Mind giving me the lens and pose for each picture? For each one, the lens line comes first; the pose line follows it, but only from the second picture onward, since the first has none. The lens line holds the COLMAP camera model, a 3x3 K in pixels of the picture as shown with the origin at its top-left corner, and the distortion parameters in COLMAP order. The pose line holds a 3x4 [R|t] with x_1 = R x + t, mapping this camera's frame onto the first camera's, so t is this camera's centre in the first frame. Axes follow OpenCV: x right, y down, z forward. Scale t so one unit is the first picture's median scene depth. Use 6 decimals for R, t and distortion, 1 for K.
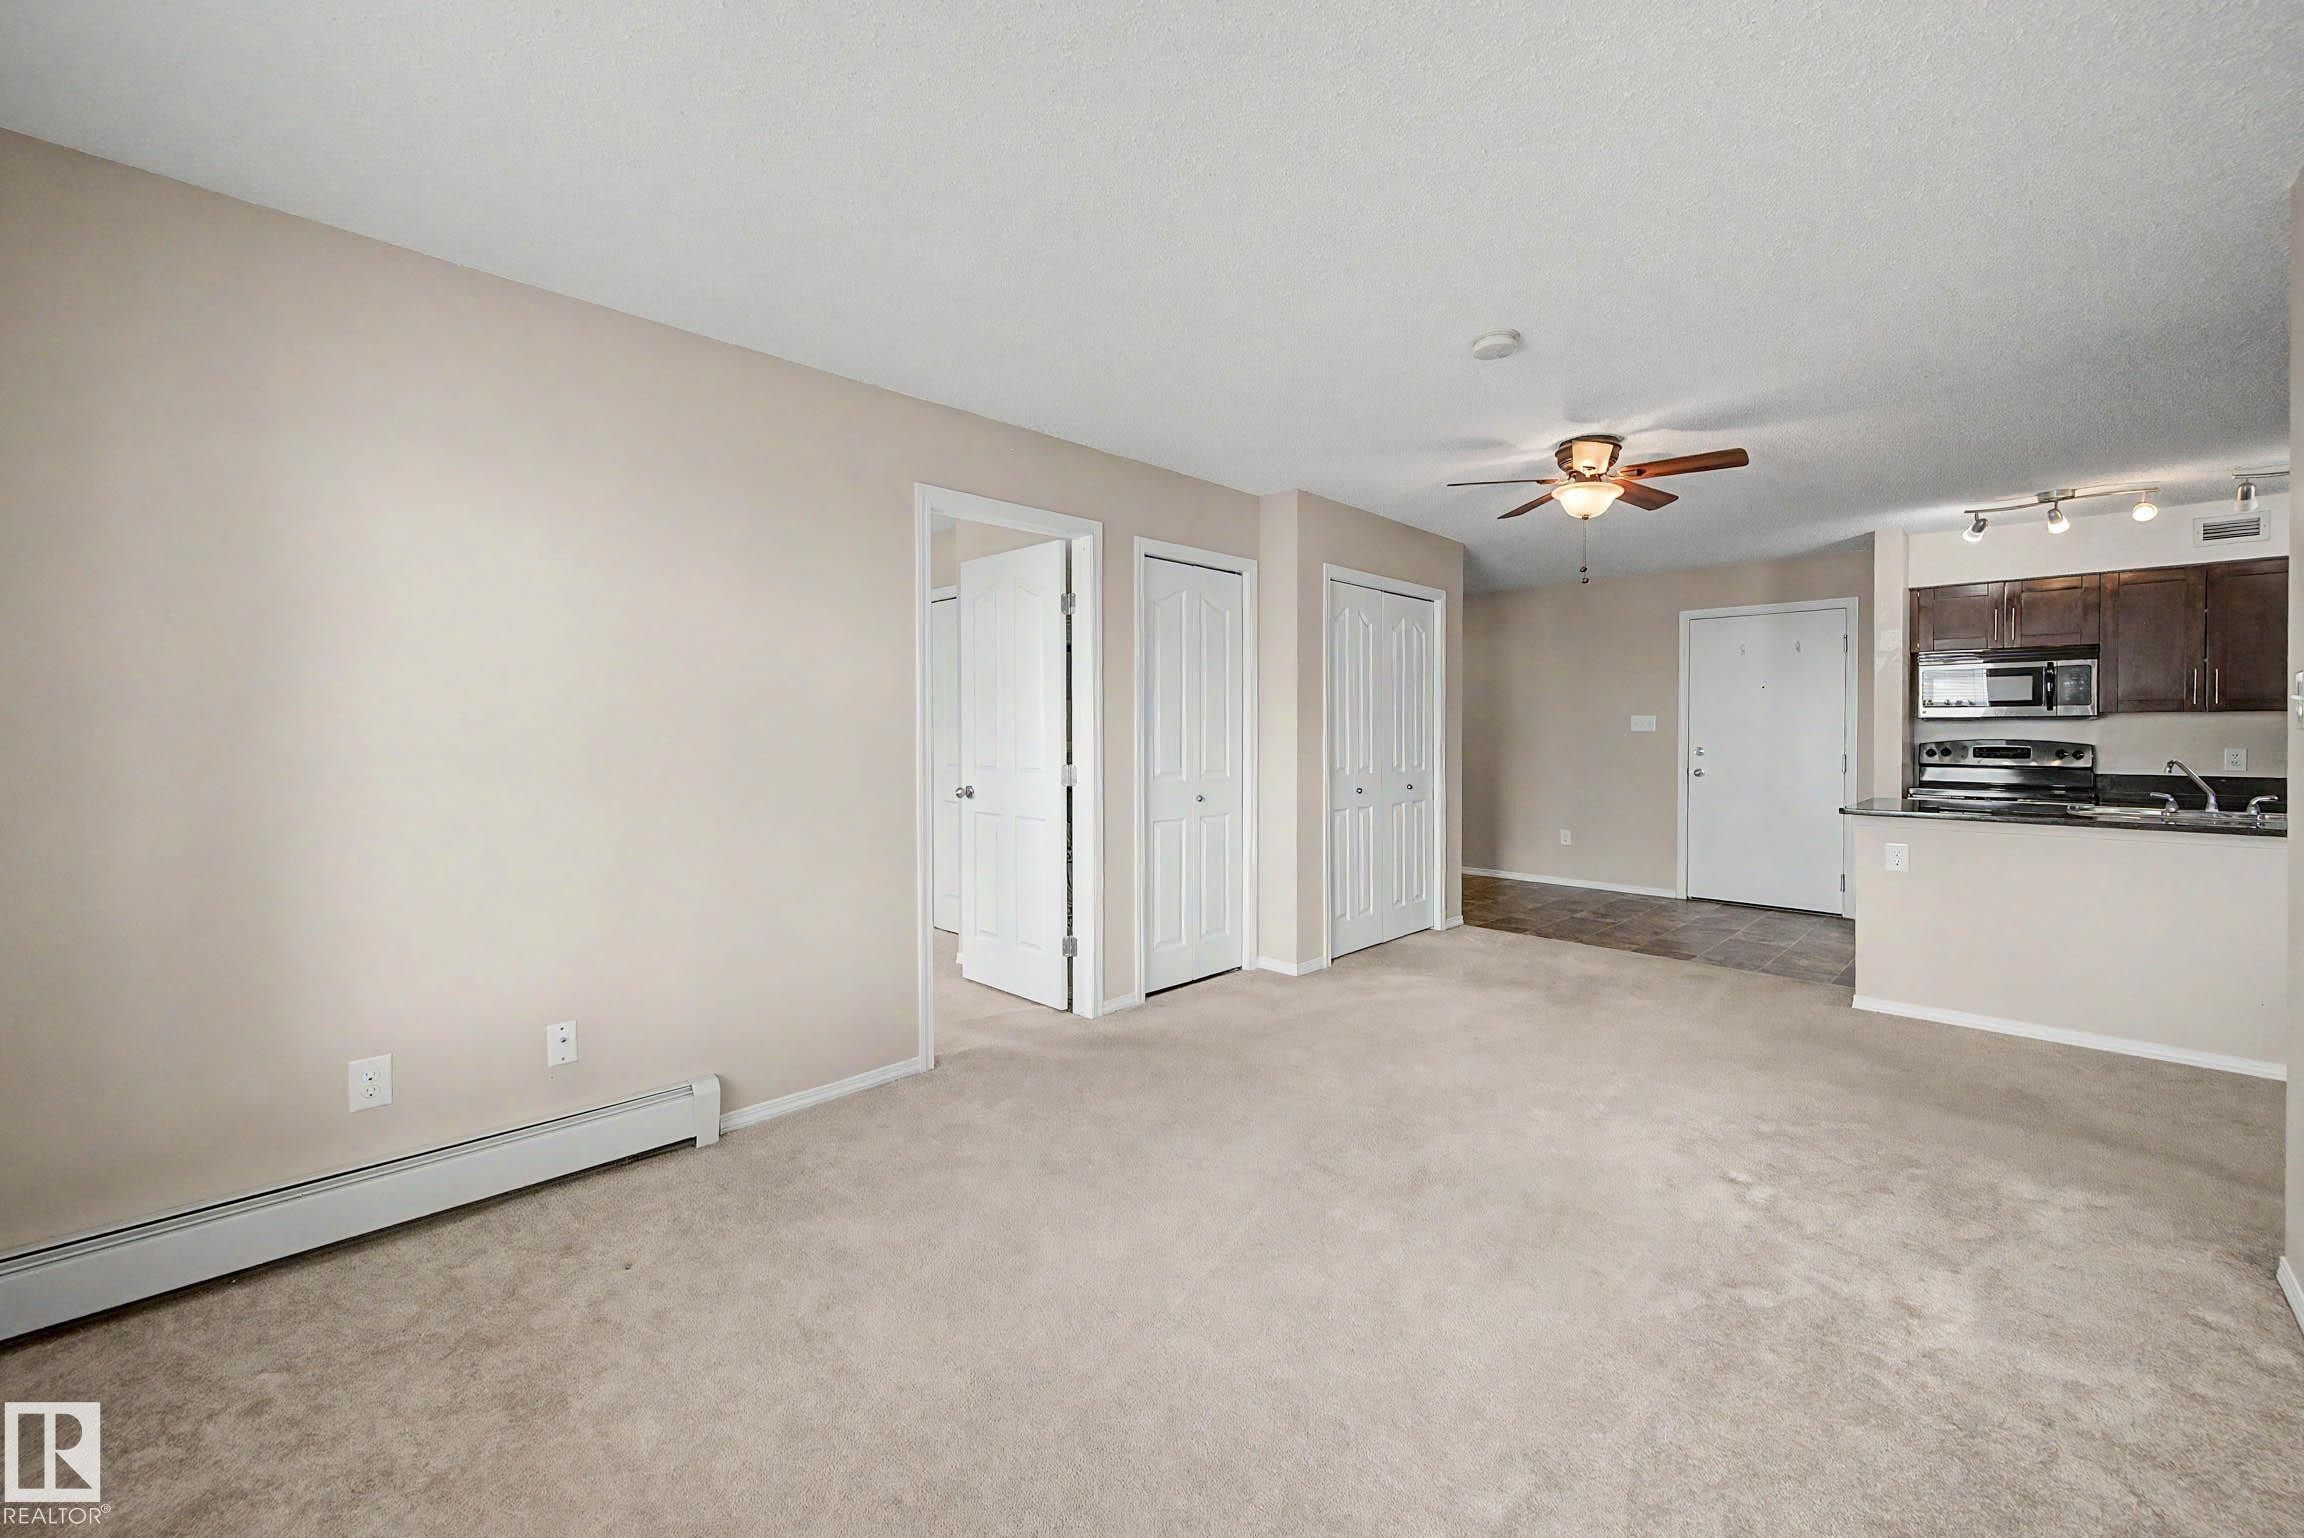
lens RADIAL K [[915.3, 0, 1147.4], [0, 915.3, 740.7], [0, 0, 1]] dist [0.000251, 0.000185]
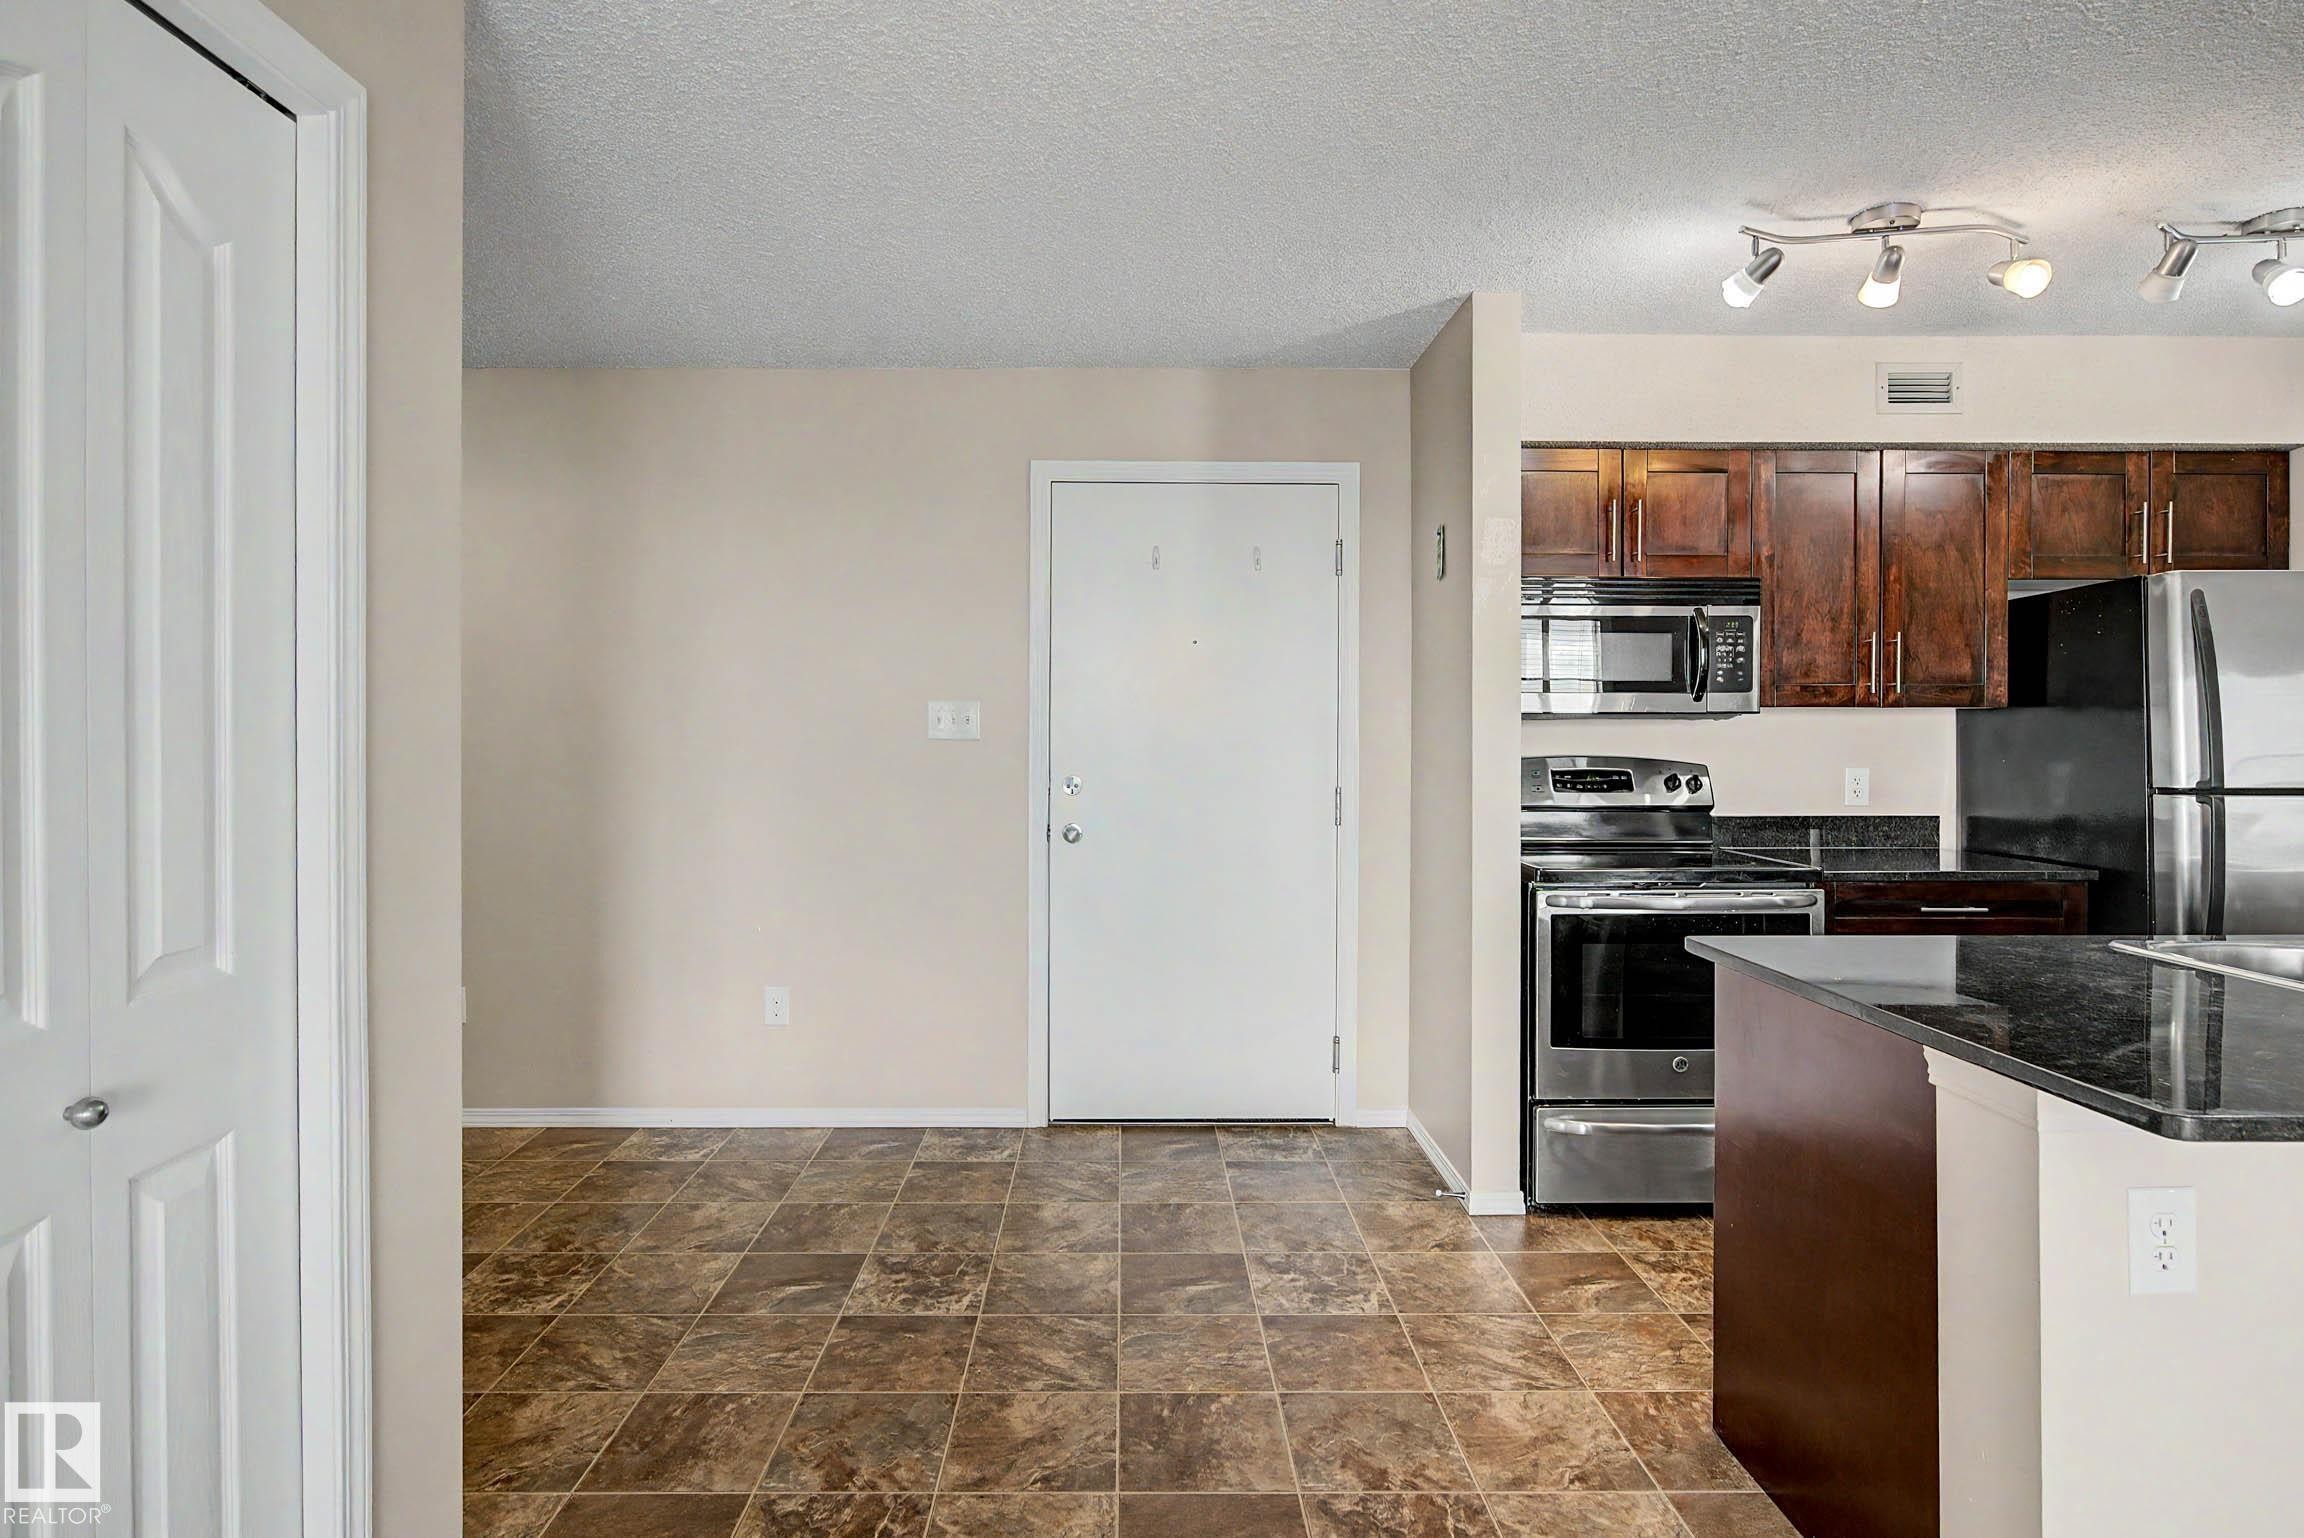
lens RADIAL K [[1236.6, 0, 1150.2], [0, 1236.6, 728.2], [0, 0, 1]] dist [-0.003648, -0.000727]
pose [[0.700465, -0.002082, 0.713683, 0.266638], [0.005879, 0.999979, -0.002853, -0.017494], [-0.713662, 0.006194, 0.700463, 0.721803]]
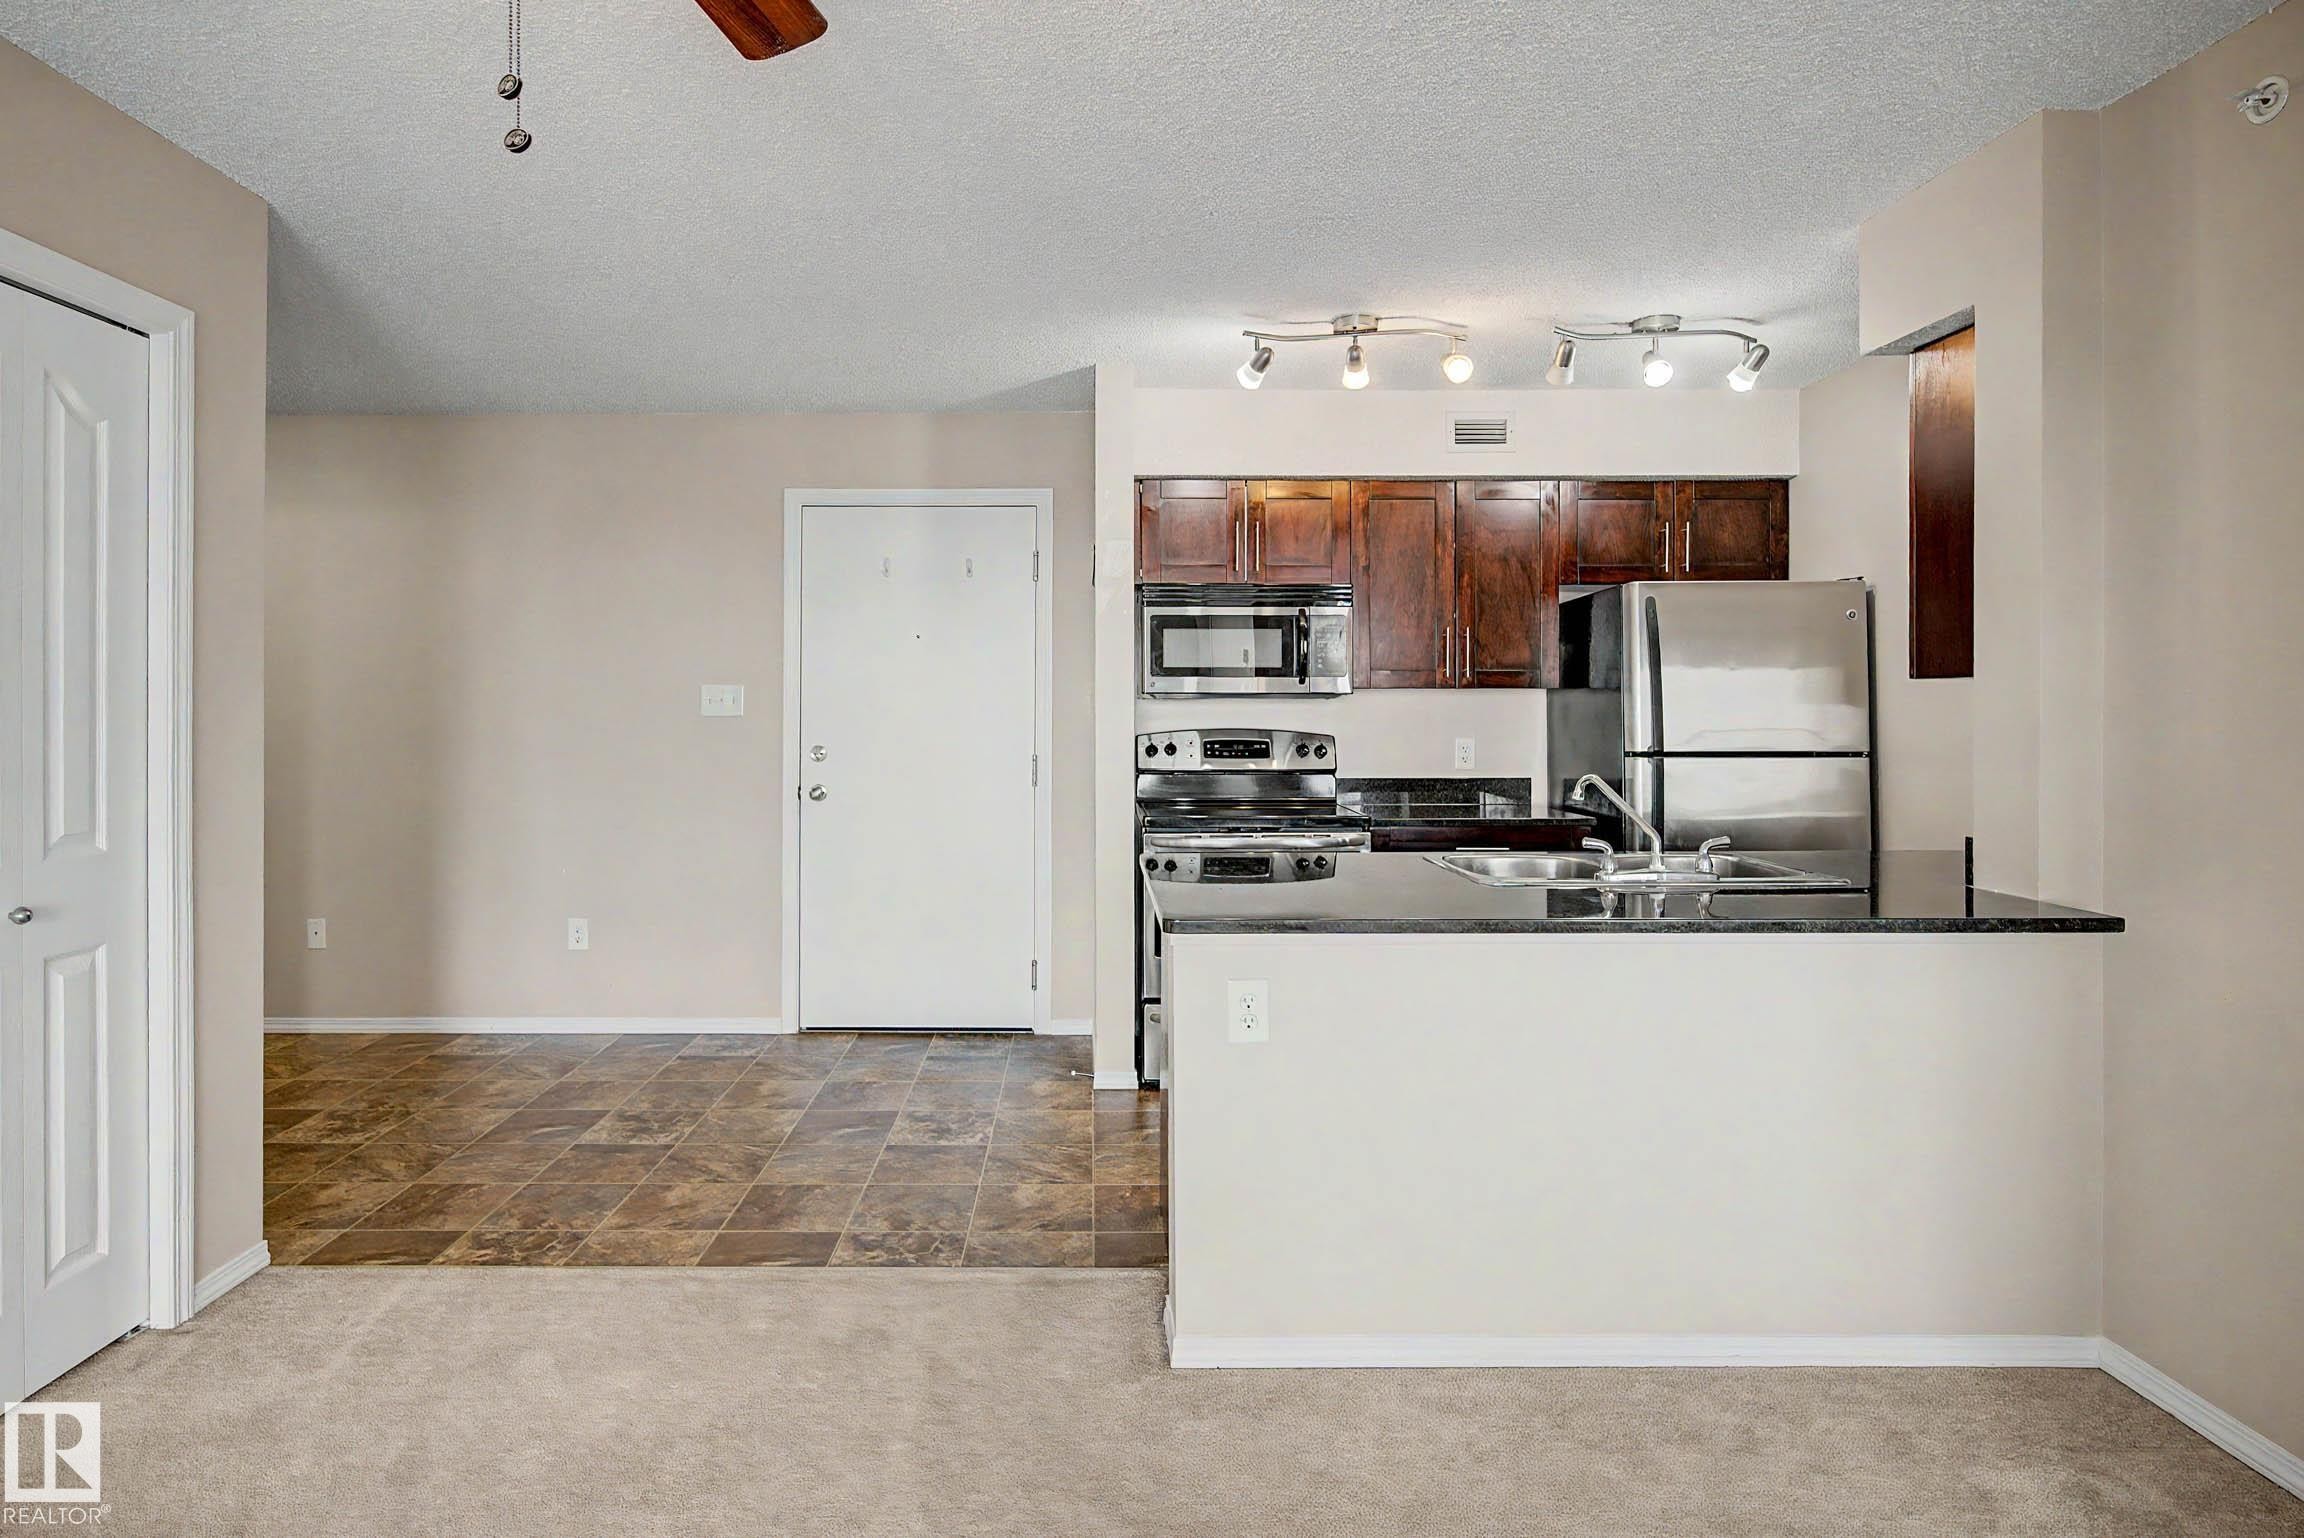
lens RADIAL K [[1283.5, 0, 1095.7], [0, 1283.5, 698.3], [0, 0, 1]] dist [-0.002037, 0.000225]
pose [[0.709188, 0.002728, 0.705014, 0.243263], [0.007475, 0.999907, -0.011389, -0.013777], [-0.704980, 0.013346, 0.709102, 0.456300]]
